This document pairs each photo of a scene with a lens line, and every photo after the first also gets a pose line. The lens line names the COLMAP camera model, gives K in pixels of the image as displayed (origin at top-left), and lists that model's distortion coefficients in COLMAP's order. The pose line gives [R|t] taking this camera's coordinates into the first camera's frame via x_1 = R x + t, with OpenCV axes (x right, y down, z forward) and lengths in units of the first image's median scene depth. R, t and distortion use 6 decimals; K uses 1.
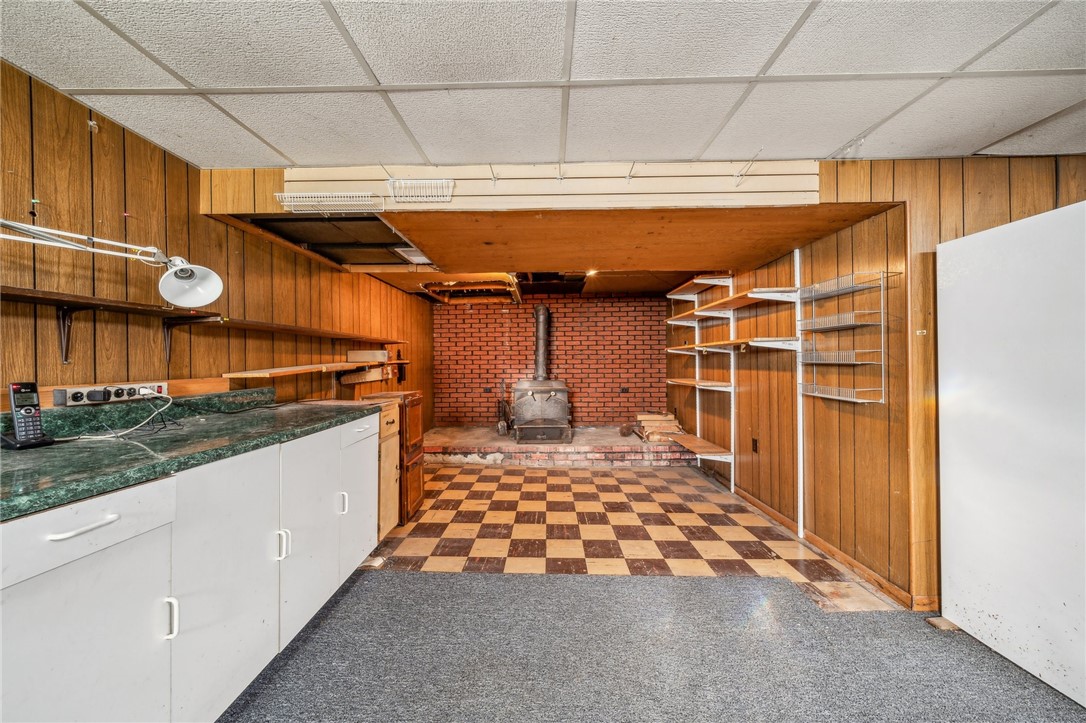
lens RADIAL K [[370.1, 0, 543.0], [0, 370.1, 361.5], [0, 0, 1]] dist [-0.001141, -0.000187]
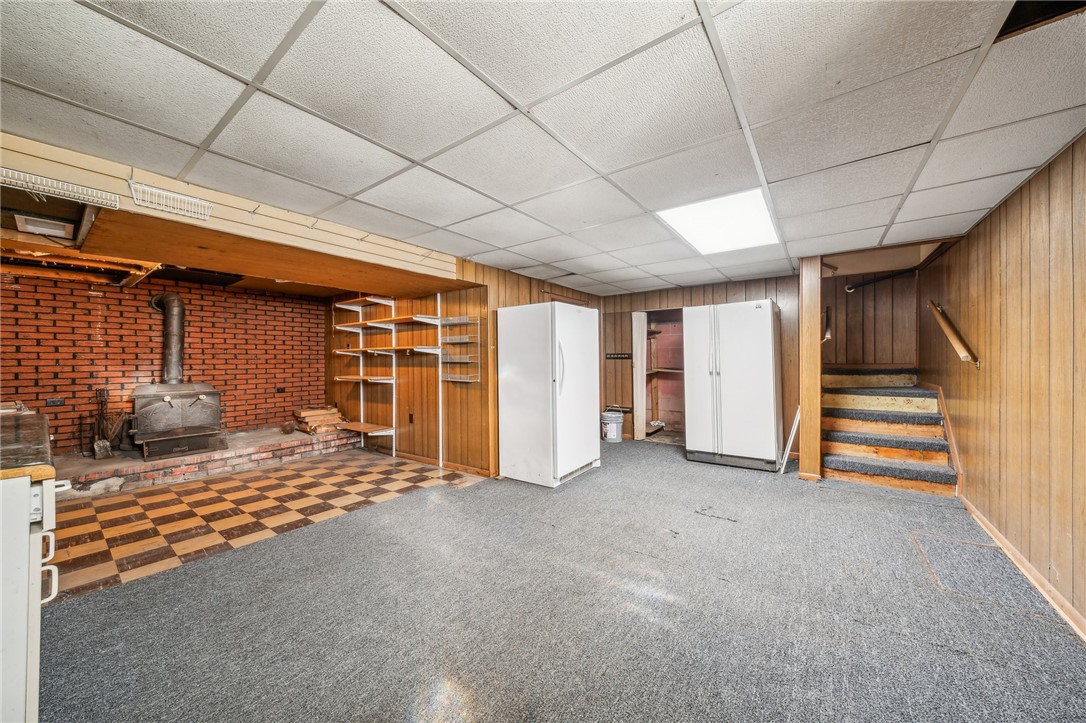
lens RADIAL K [[370.1, 0, 543.0], [0, 370.1, 361.5], [0, 0, 1]] dist [-0.001141, -0.000187]
pose [[0.581878, -0.000961, 0.813276, -0.316073], [0.001739, 0.999998, -0.000063, 0.002192], [-0.813274, 0.001451, 0.581879, -0.279183]]
